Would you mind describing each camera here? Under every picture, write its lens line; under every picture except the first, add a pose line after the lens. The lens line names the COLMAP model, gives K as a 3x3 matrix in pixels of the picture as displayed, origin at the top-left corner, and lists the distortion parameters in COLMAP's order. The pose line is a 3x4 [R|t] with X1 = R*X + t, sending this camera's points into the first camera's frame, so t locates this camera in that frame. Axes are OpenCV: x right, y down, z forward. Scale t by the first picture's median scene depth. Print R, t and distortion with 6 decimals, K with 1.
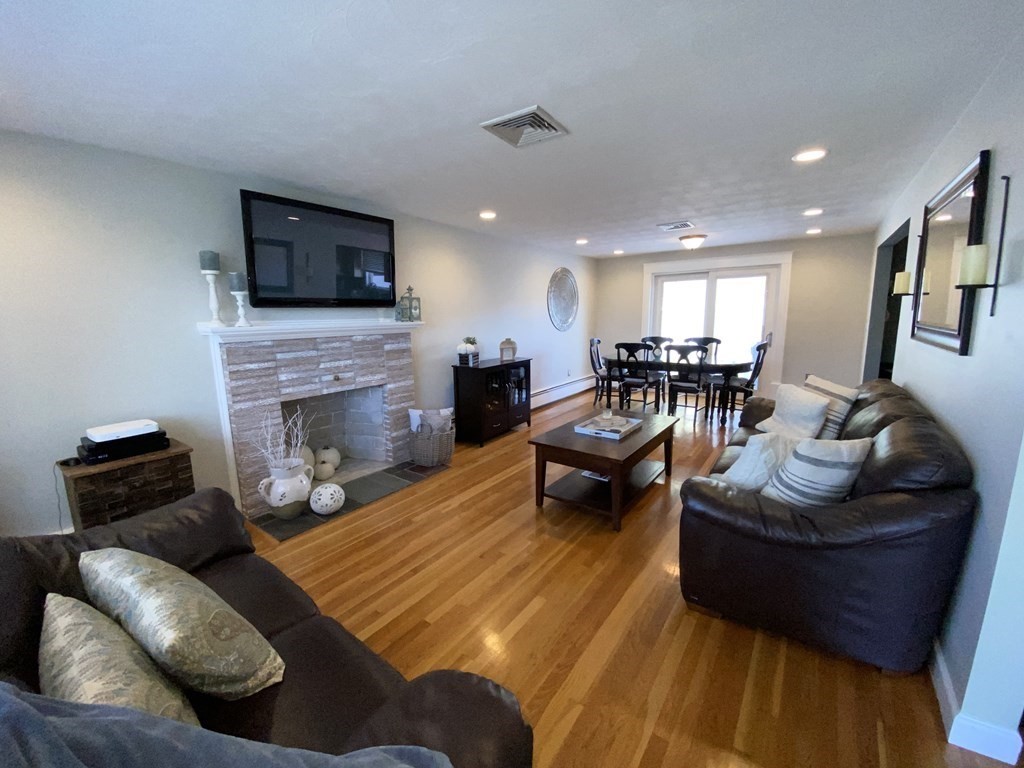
lens RADIAL K [[417.6, 0, 513.5], [0, 417.6, 381.7], [0, 0, 1]] dist [0.000085, -0.000003]
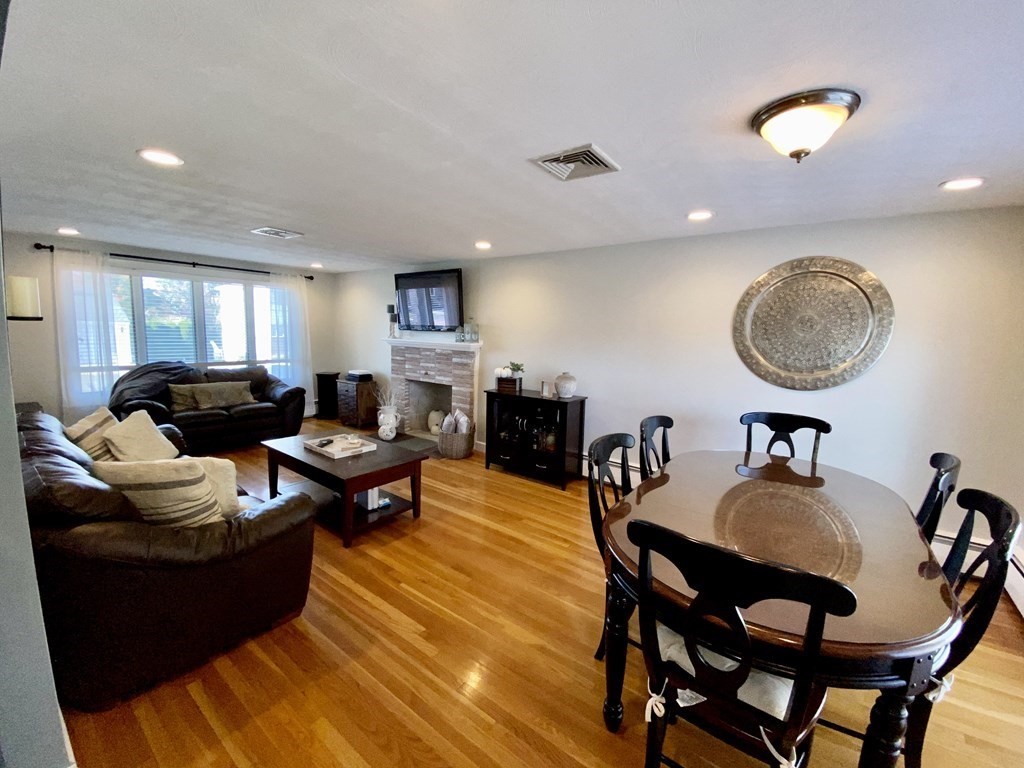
lens RADIAL K [[417.6, 0, 514.1], [0, 417.6, 378.8], [0, 0, 1]] dist [0.000085, -0.000003]
pose [[-0.032553, 0.134470, -0.990383, 1.137659], [-0.183491, 0.973262, 0.138176, -0.264510], [0.982482, 0.186225, -0.007009, 1.293231]]
